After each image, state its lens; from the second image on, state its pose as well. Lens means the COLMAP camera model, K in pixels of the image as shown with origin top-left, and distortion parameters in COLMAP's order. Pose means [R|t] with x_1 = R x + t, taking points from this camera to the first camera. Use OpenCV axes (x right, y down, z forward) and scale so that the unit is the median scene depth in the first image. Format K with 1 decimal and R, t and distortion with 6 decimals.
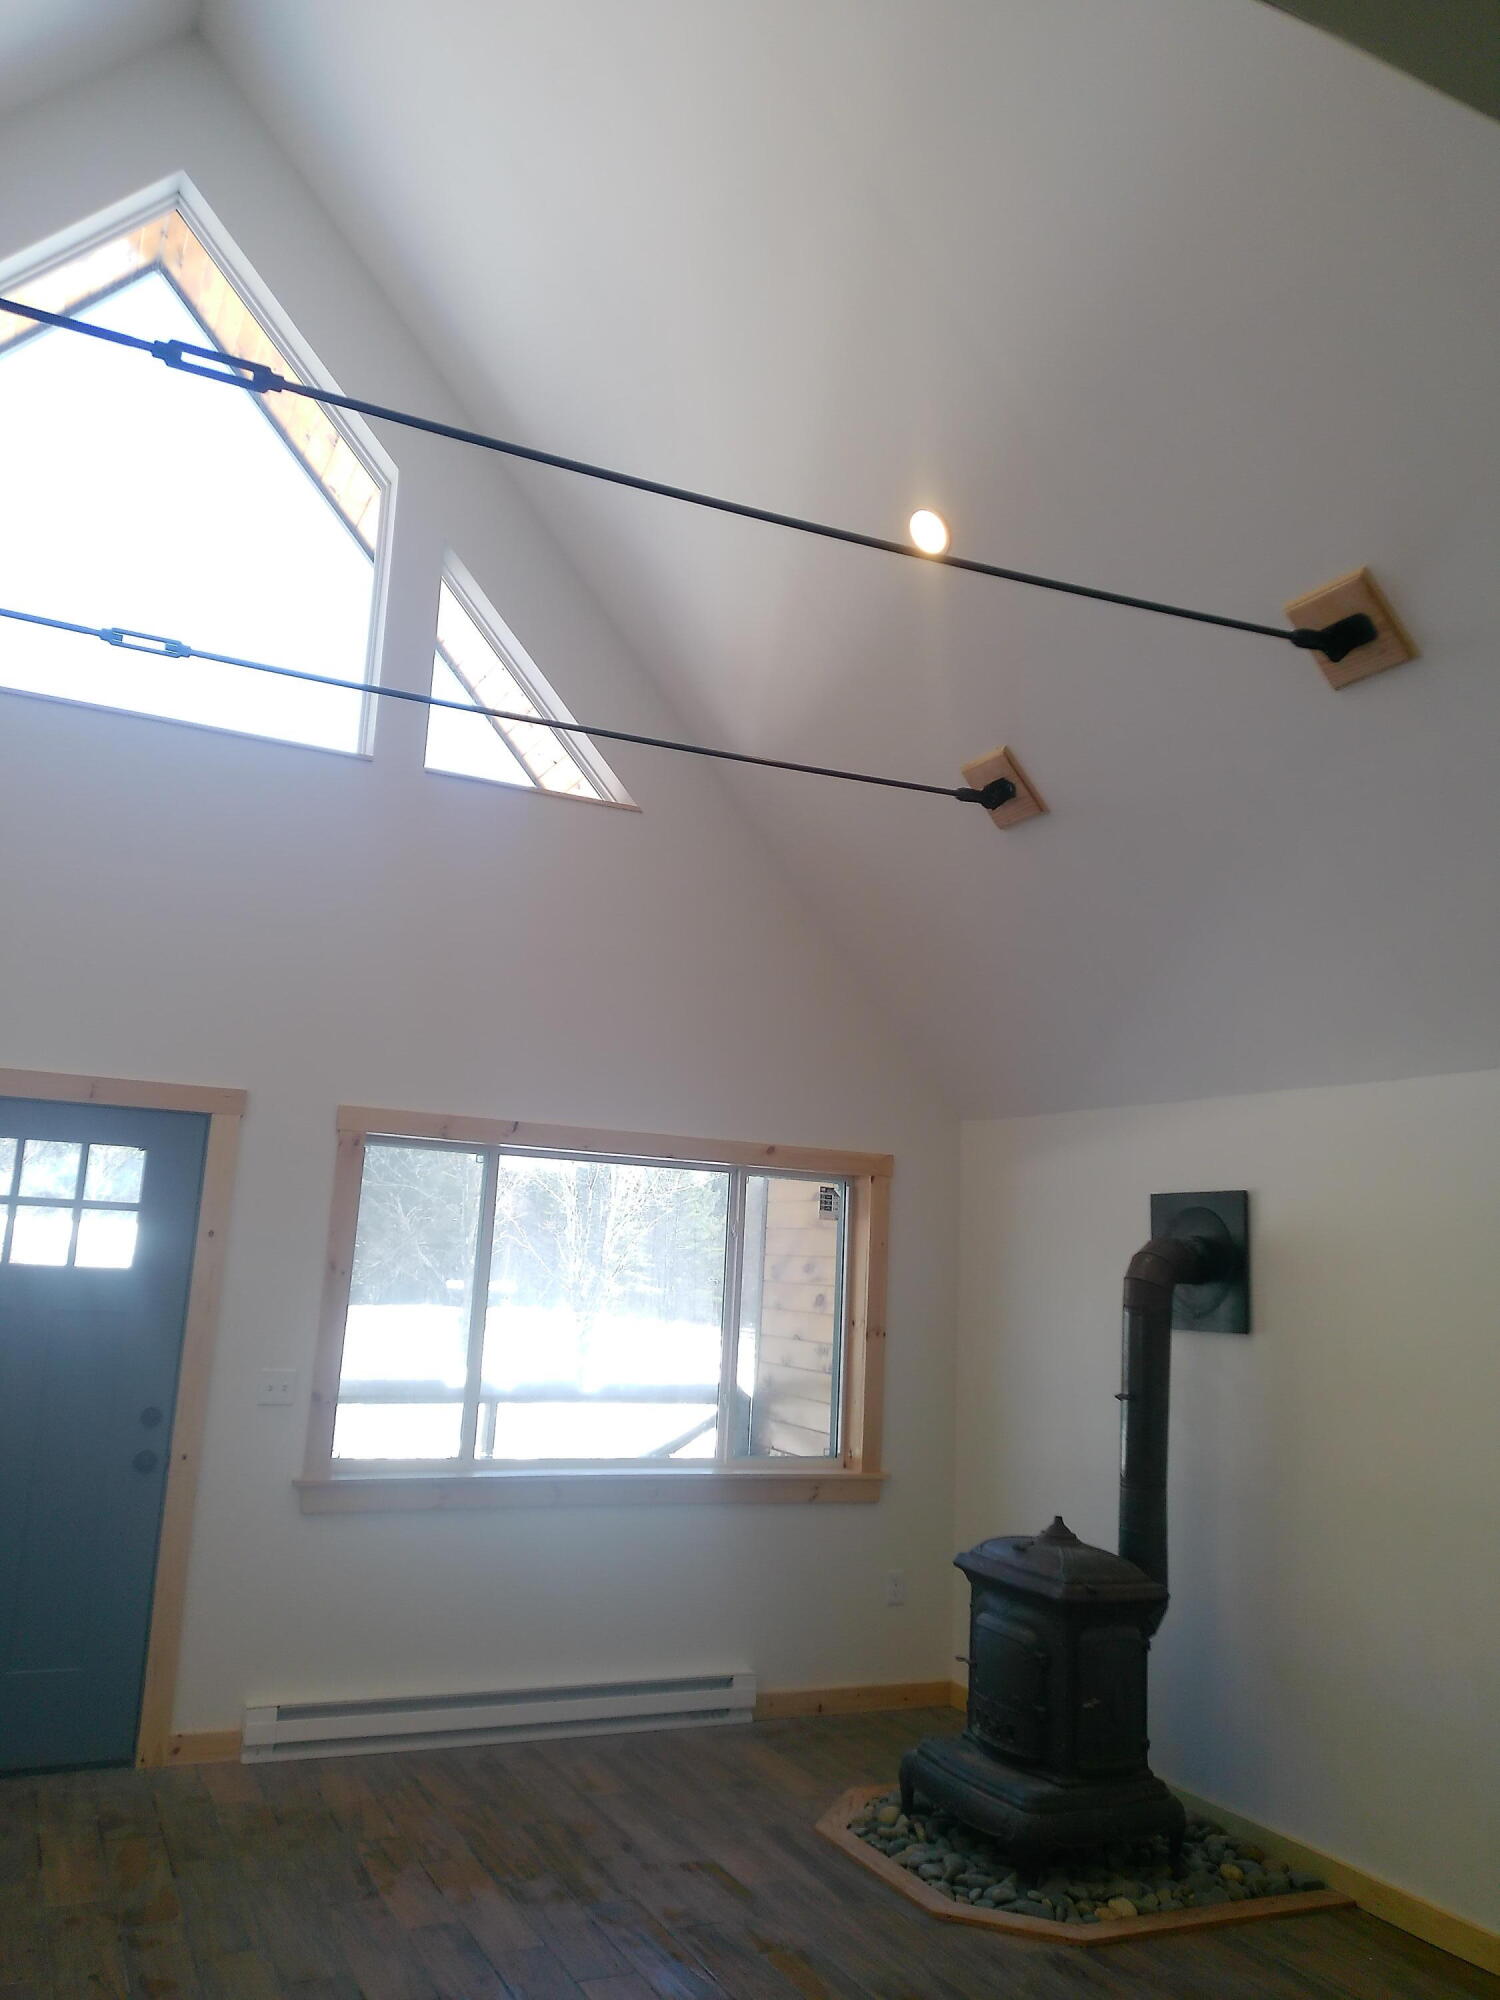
lens RADIAL K [[1525.9, 0, 748.6], [0, 1525.9, 984.4], [0, 0, 1]] dist [0.092295, -0.155756]
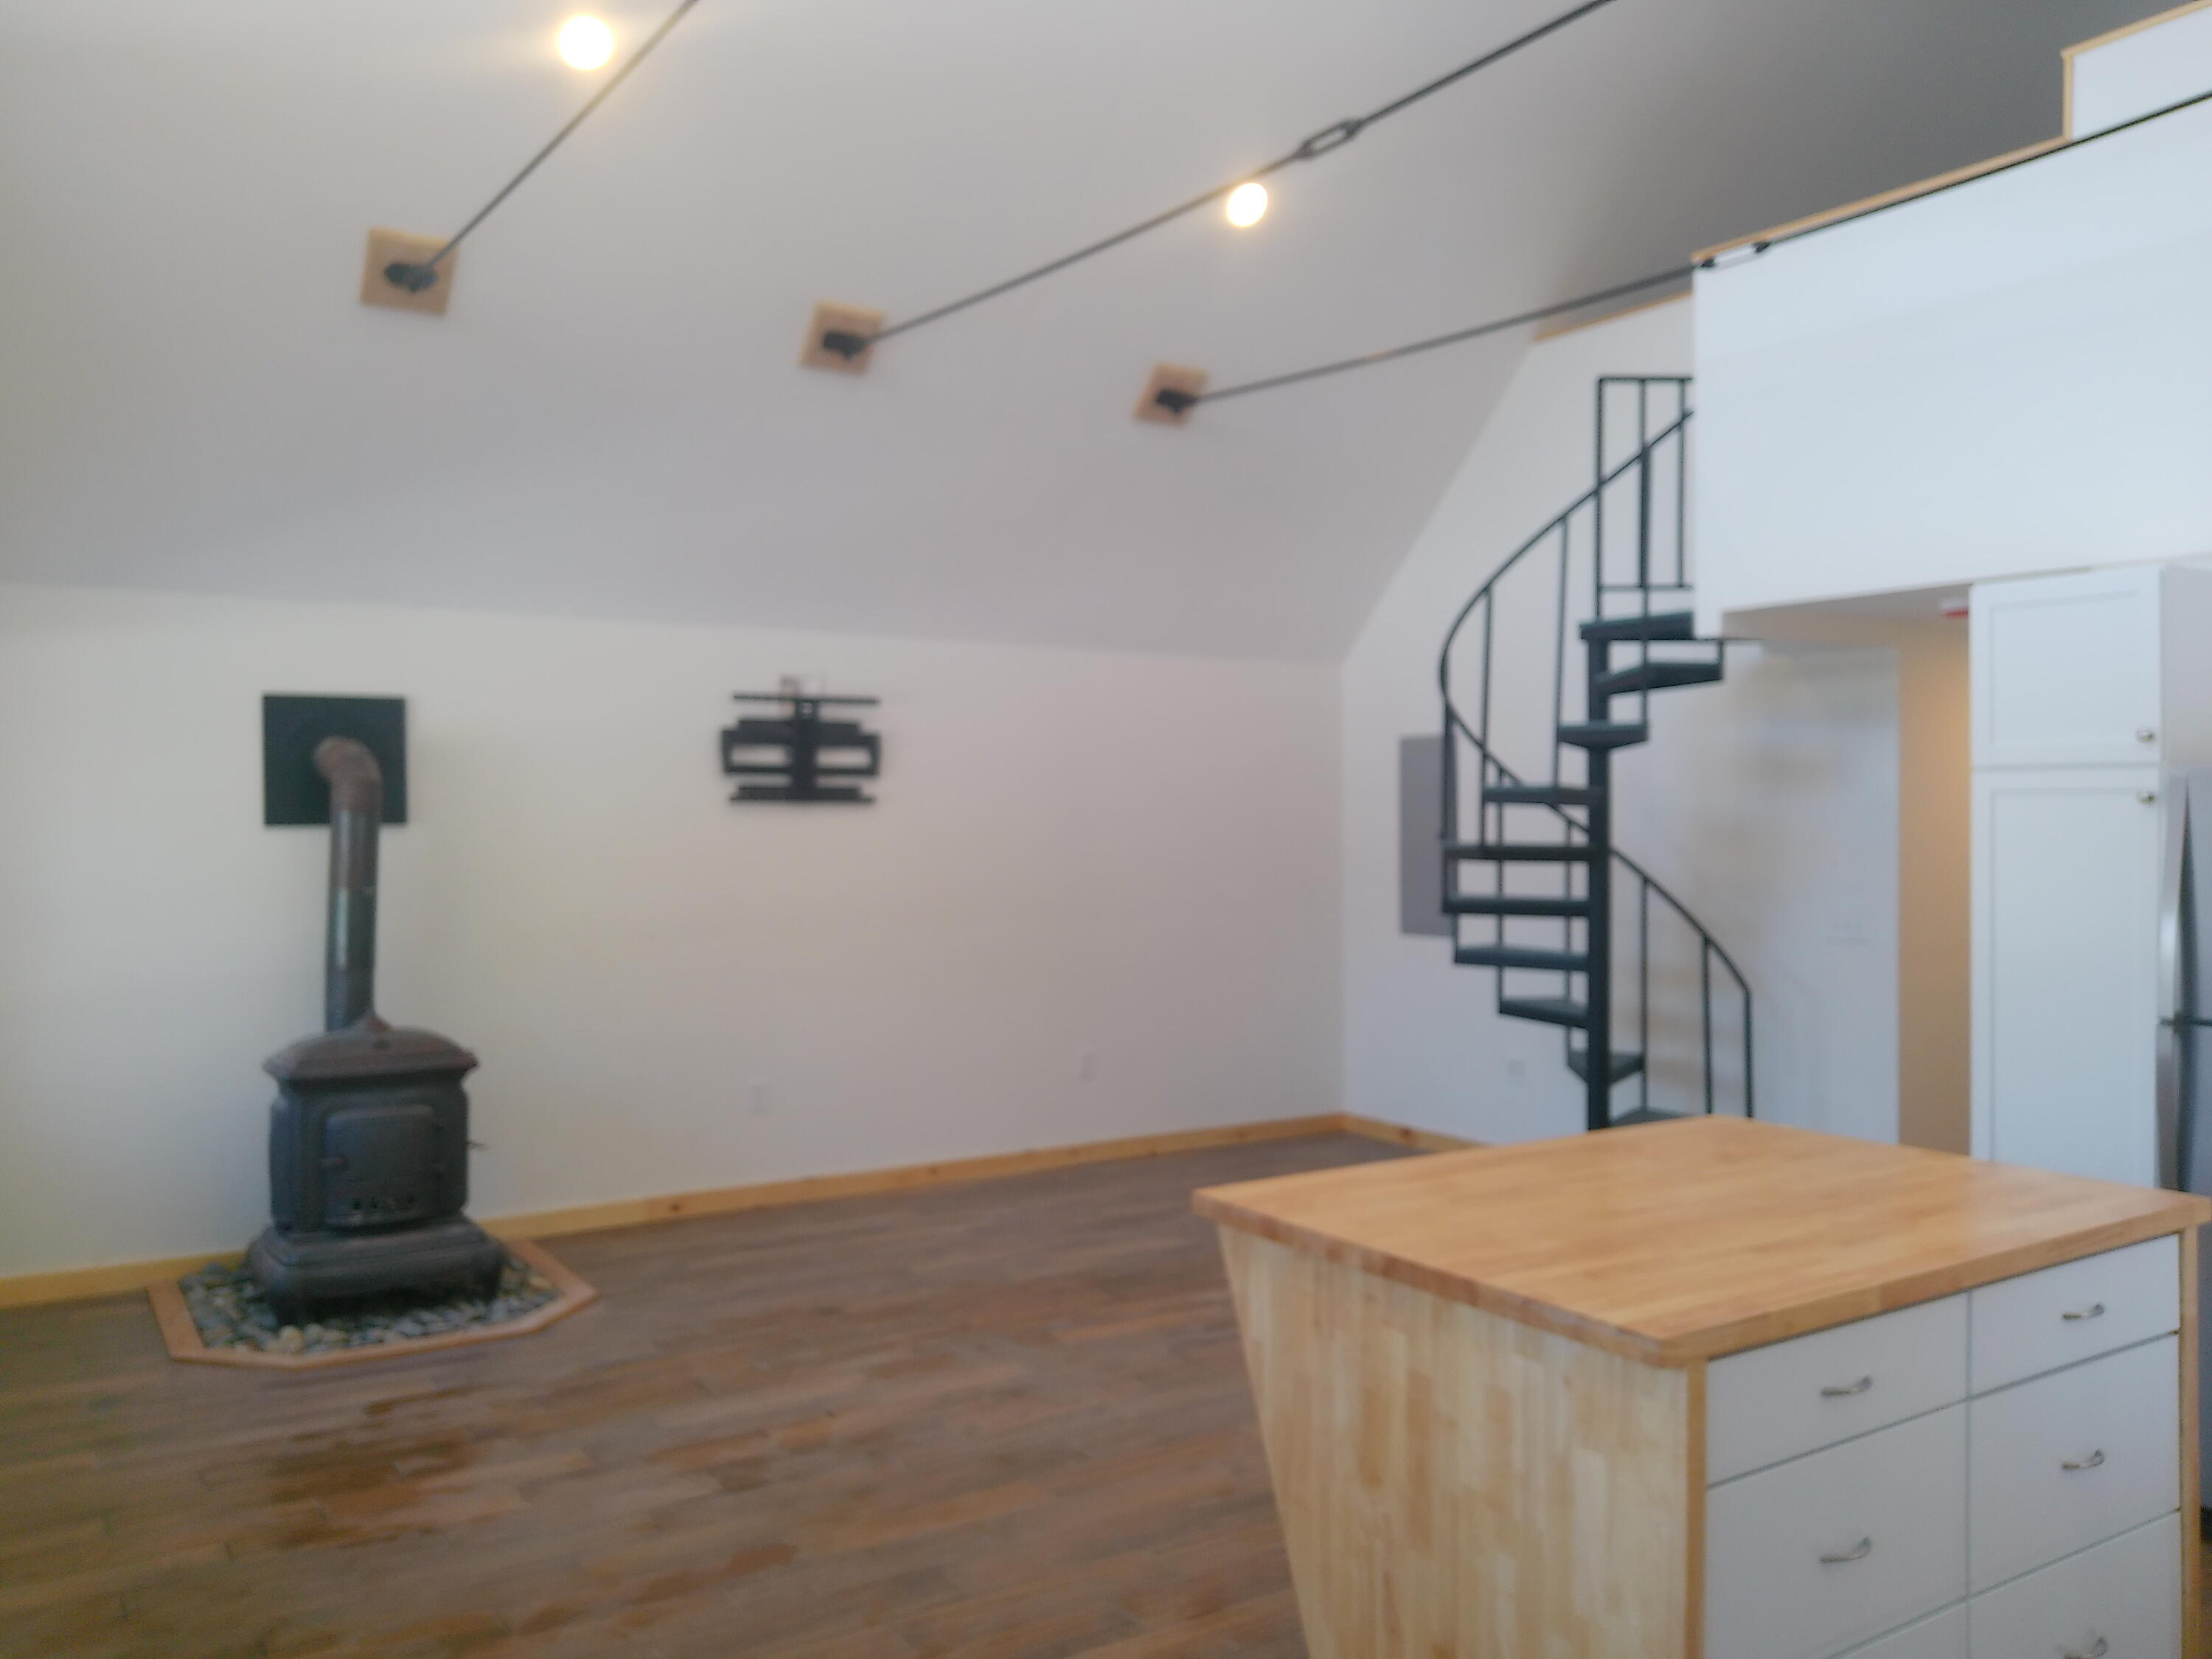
lens RADIAL K [[1706.9, 0, 1104.5], [0, 1706.9, 824.7], [0, 0, 1]] dist [0.085364, -0.158726]
pose [[-0.128597, -0.059747, 0.989896, -1.040527], [-0.190505, 0.981081, 0.034466, 0.092726], [-0.973227, -0.184148, -0.137546, 0.727597]]
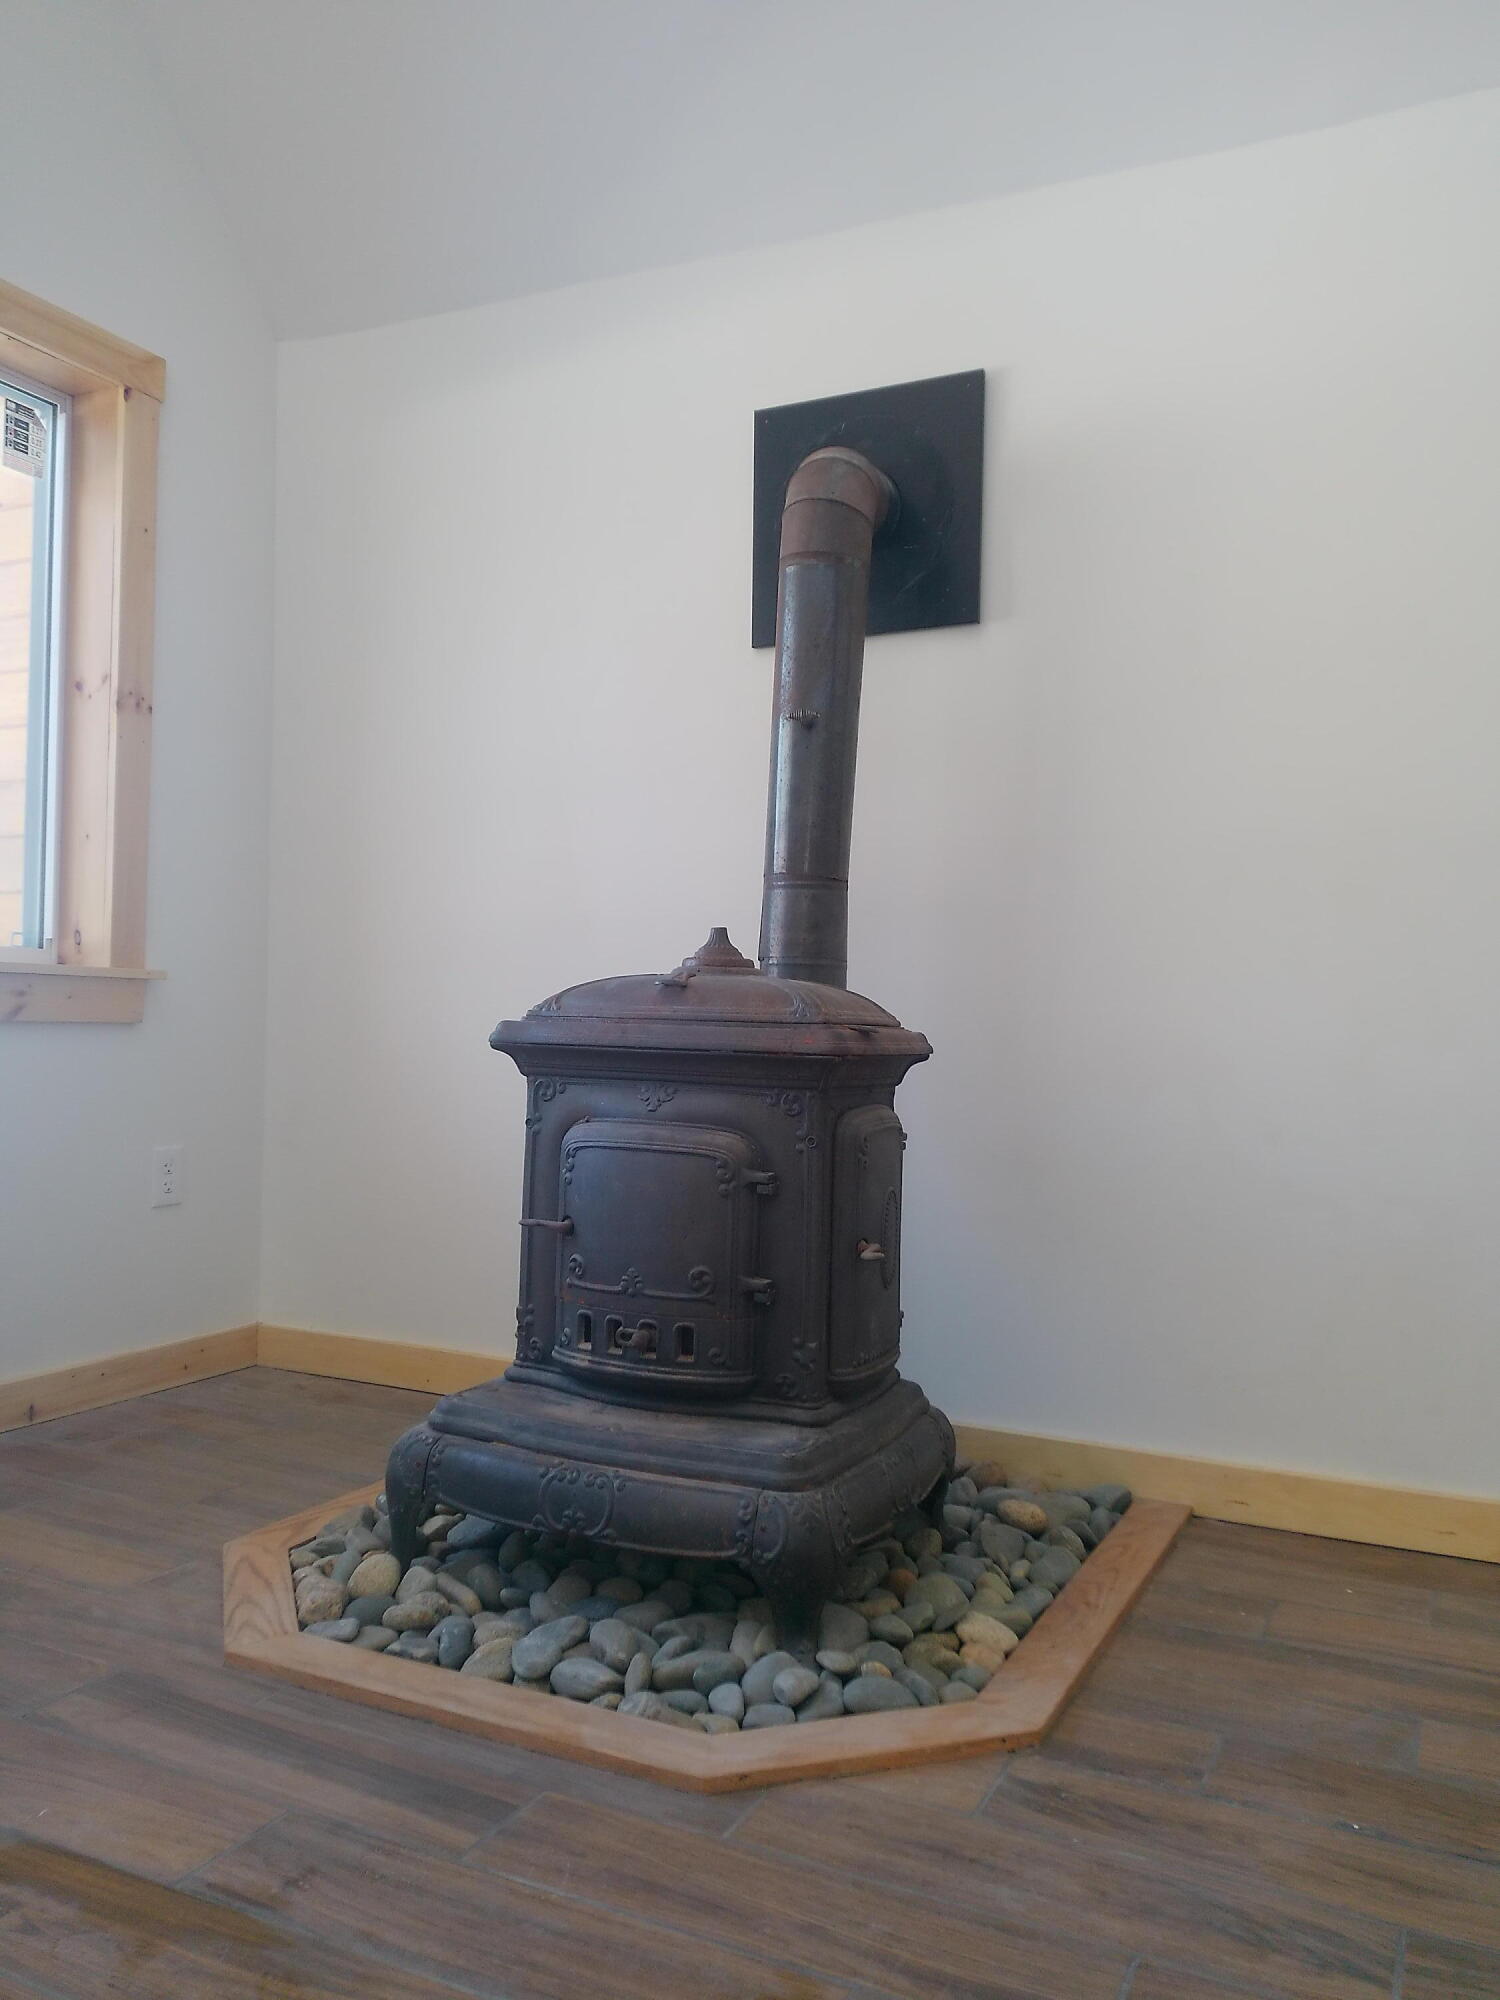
lens RADIAL K [[1525.9, 0, 748.6], [0, 1525.9, 984.4], [0, 0, 1]] dist [0.092295, -0.155756]
pose [[0.786733, -0.022913, 0.616869, -0.097824], [-0.095617, 0.982726, 0.158449, 0.294468], [-0.609844, -0.183640, 0.770952, 0.635078]]
